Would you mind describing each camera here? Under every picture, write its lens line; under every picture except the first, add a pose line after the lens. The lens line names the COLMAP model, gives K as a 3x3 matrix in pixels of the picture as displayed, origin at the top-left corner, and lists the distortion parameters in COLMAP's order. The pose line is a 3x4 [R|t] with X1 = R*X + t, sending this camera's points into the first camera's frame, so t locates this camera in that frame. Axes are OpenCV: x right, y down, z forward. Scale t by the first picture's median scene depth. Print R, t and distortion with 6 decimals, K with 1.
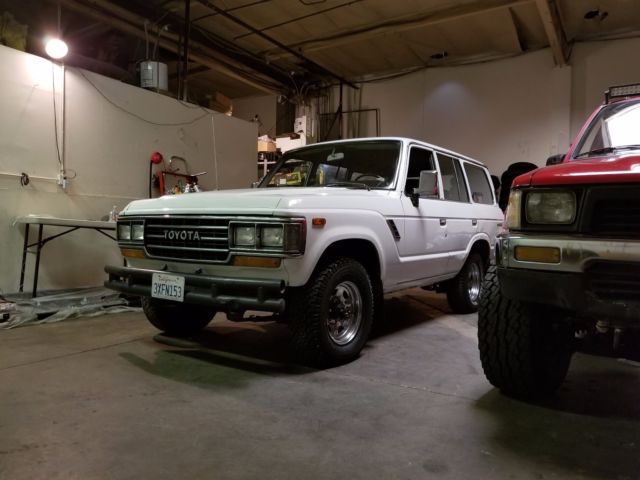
lens RADIAL K [[509.8, 0, 312.9], [0, 509.8, 235.8], [0, 0, 1]] dist [0.064733, -0.094276]
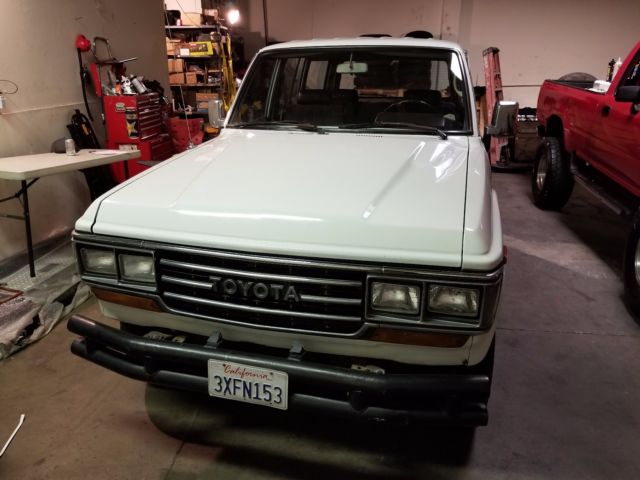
lens RADIAL K [[509.8, 0, 313.2], [0, 509.8, 228.3], [0, 0, 1]] dist [0.064733, -0.094276]
pose [[0.937168, -0.122045, 0.326834, -0.324387], [0.017872, 0.952380, 0.304390, -0.204051], [-0.348419, -0.279423, 0.894721, 0.435013]]
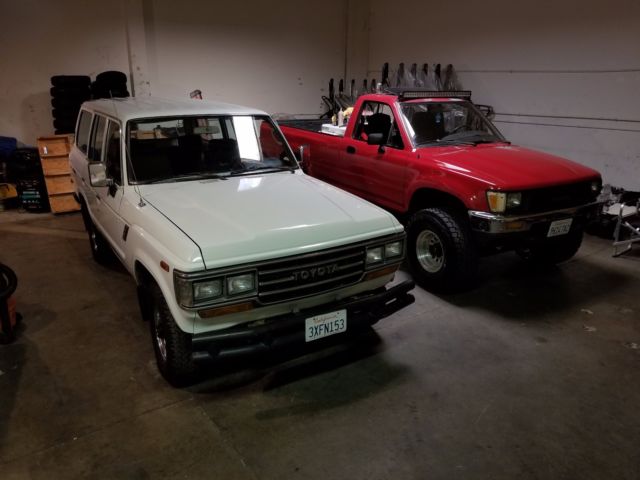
lens RADIAL K [[509.8, 0, 316.7], [0, 509.8, 224.1], [0, 0, 1]] dist [0.064733, -0.094276]
pose [[0.389921, -0.265859, 0.881635, -0.960051], [0.013590, 0.958973, 0.283170, -0.321028], [-0.920748, -0.098433, 0.377537, 0.559764]]
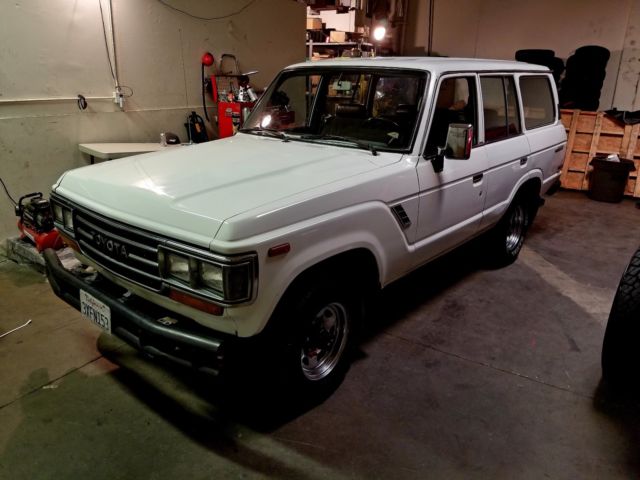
lens RADIAL K [[509.8, 0, 314.9], [0, 509.8, 232.0], [0, 0, 1]] dist [0.064733, -0.094276]
pose [[0.995259, 0.032979, -0.091496, 0.103331], [-0.005155, 0.957321, 0.288979, -0.211209], [0.097121, -0.287138, 0.952953, 0.268129]]
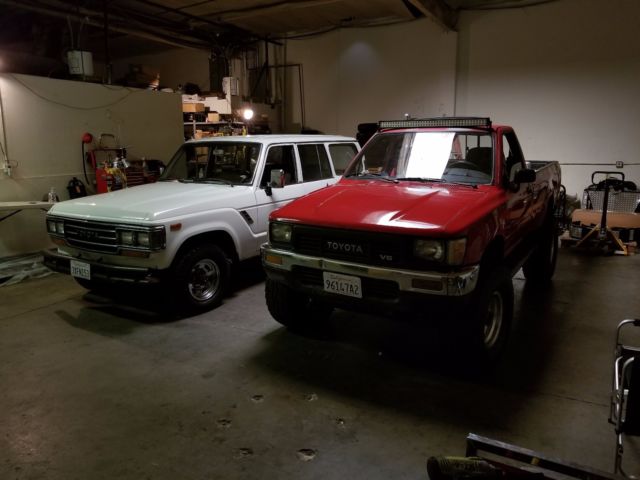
lens RADIAL K [[509.8, 0, 323.5], [0, 509.8, 230.8], [0, 0, 1]] dist [0.064733, -0.094276]
pose [[0.997864, -0.036235, 0.054352, 0.301257], [0.027066, 0.986610, 0.160836, -0.202961], [-0.059452, -0.159021, 0.985483, -0.443474]]
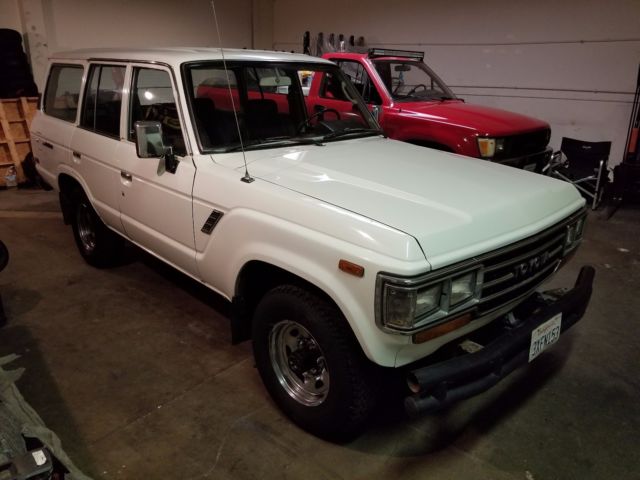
lens RADIAL K [[509.8, 0, 311.1], [0, 509.8, 225.2], [0, 0, 1]] dist [0.064733, -0.094276]
pose [[0.212795, -0.306825, 0.927673, -0.837275], [0.003988, 0.949682, 0.313190, -0.237983], [-0.977089, -0.062946, 0.203311, 1.011279]]
